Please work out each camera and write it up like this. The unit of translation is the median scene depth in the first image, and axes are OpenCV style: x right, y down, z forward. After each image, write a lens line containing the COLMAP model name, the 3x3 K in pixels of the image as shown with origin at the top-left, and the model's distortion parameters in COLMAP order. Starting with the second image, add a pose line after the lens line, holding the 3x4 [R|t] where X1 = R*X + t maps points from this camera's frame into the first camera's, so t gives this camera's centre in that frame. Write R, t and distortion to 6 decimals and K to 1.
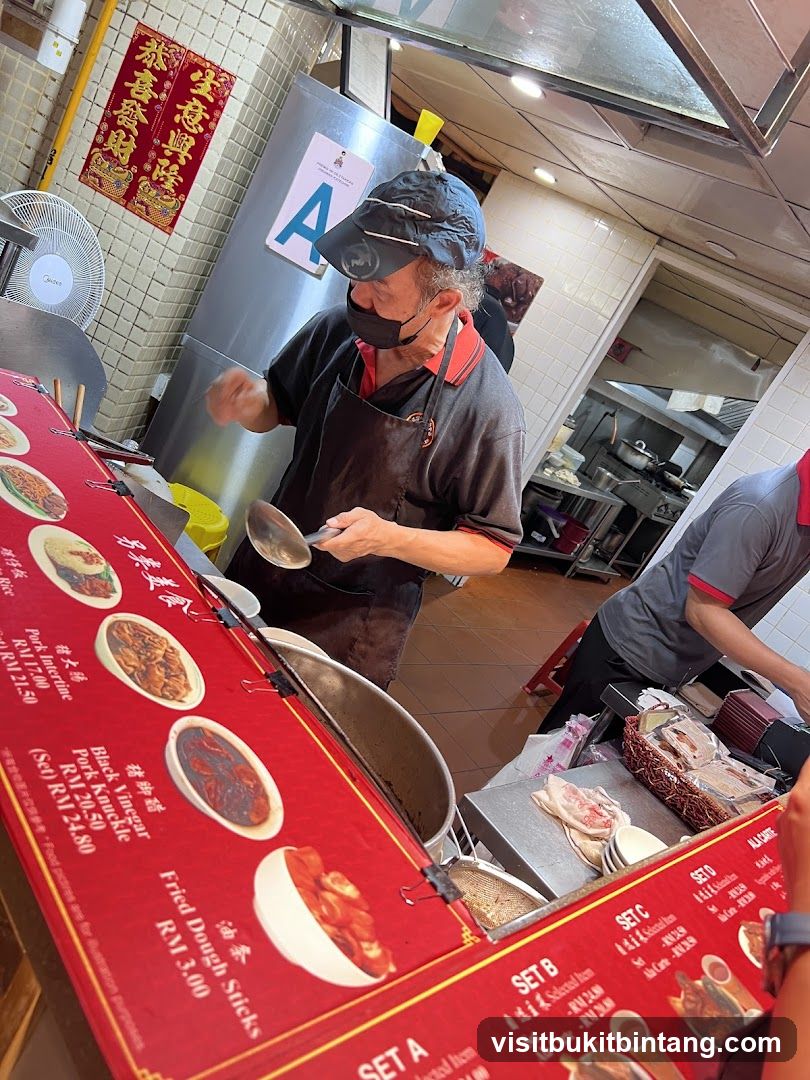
lens RADIAL K [[816.1, 0, 405.0], [0, 816.1, 540.0], [0, 0, 1]] dist [-0.002838, -0.000955]
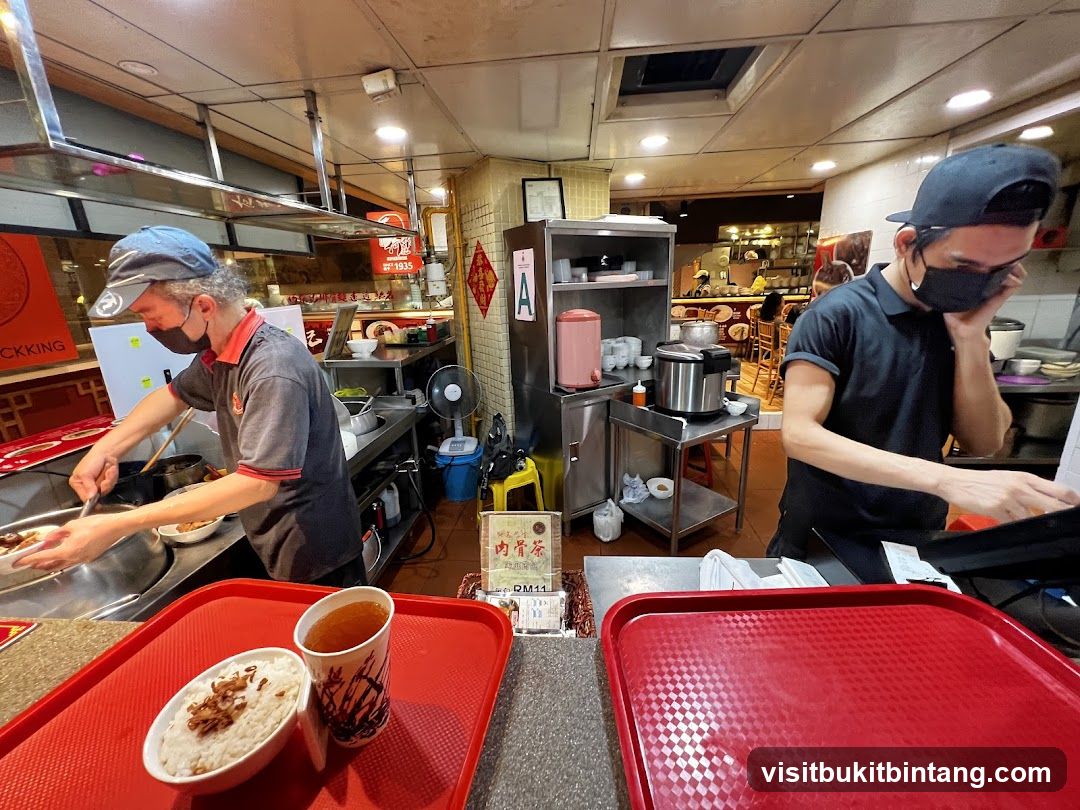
lens RADIAL K [[431.9, 0, 543.2], [0, 431.9, 401.9], [0, 0, 1]] dist [-0.002670, 0.000134]
pose [[0.566351, -0.296340, -0.769044, 0.550440], [0.082472, 0.948814, -0.304877, 0.122561], [0.820027, 0.109243, 0.561802, 0.505216]]
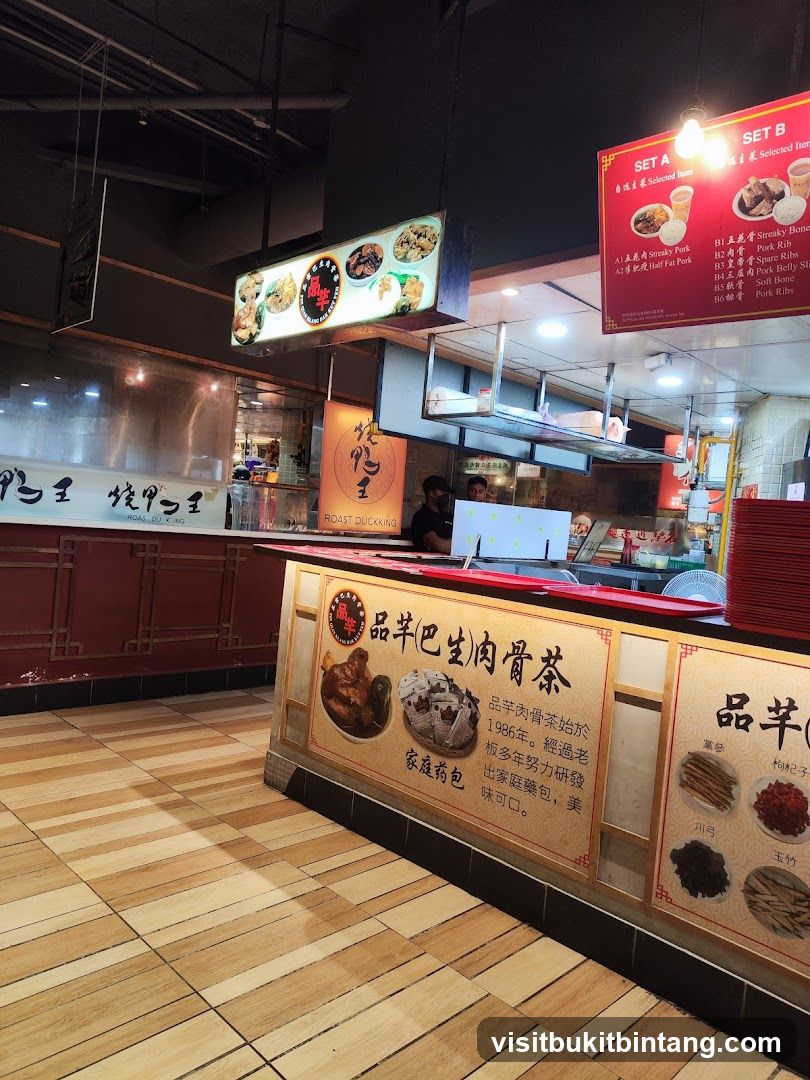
lens RADIAL K [[759.0, 0, 424.0], [0, 759.0, 540.4], [0, 0, 1]] dist [0.035455, -0.001543]
pose [[0.079983, -0.444492, -0.892205, 1.225914], [-0.384346, 0.812108, -0.439043, 0.619065], [0.919718, 0.378032, -0.105884, 0.478821]]
